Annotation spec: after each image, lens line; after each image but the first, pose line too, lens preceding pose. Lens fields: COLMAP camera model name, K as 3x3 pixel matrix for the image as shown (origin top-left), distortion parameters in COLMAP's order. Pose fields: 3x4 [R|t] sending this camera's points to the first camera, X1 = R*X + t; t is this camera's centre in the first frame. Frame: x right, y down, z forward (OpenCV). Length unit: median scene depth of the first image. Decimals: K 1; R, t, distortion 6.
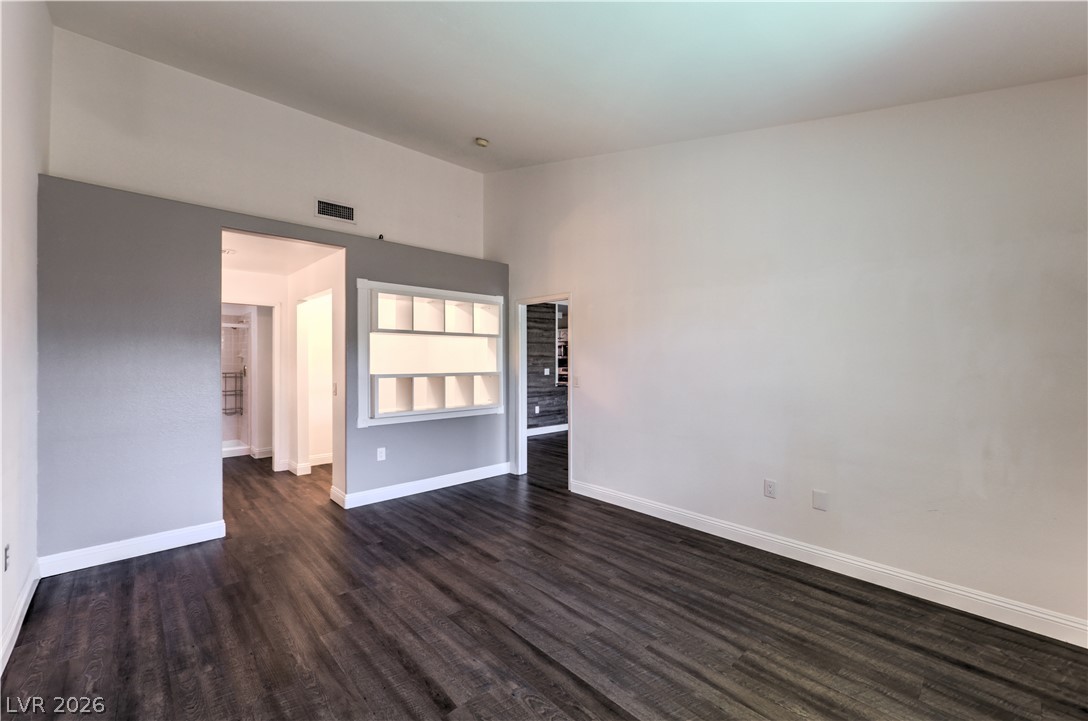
lens RADIAL K [[447.6, 0, 553.3], [0, 447.6, 355.1], [0, 0, 1]] dist [0.010714, 0.000161]
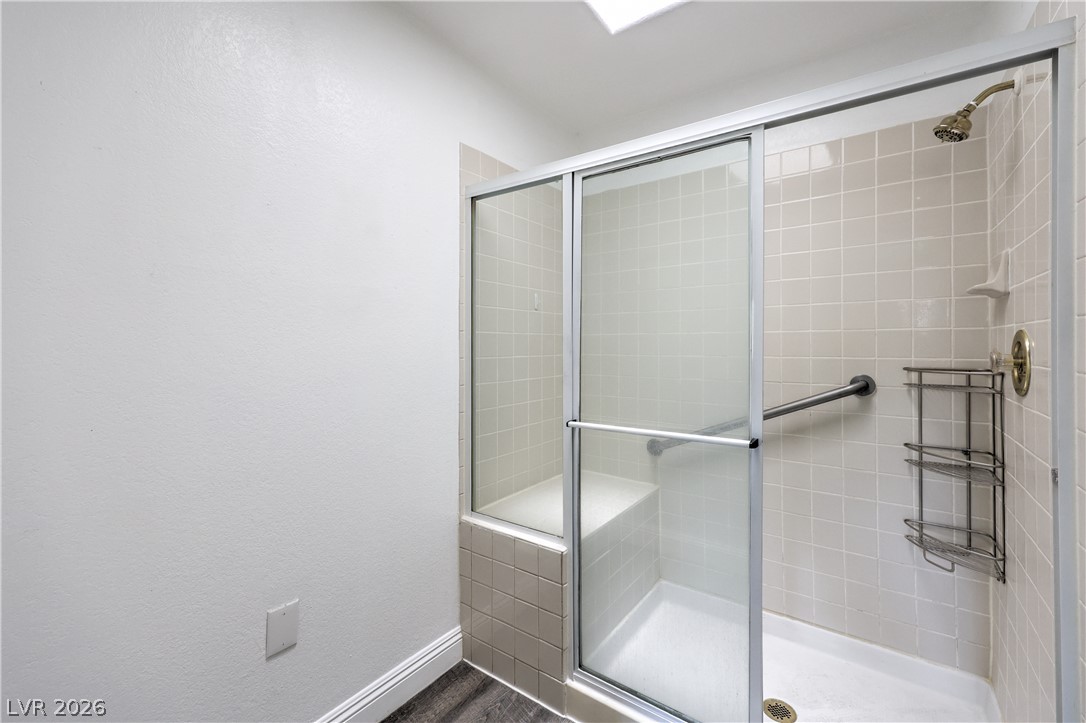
lens RADIAL K [[446.8, 0, 543.8], [0, 446.8, 358.0], [0, 0, 1]] dist [0.010714, 0.000161]
pose [[0.155714, 0.004030, -0.987794, -1.202773], [0.007481, 0.999958, 0.005259, 0.071666], [0.987774, -0.008208, 0.155677, 1.757517]]
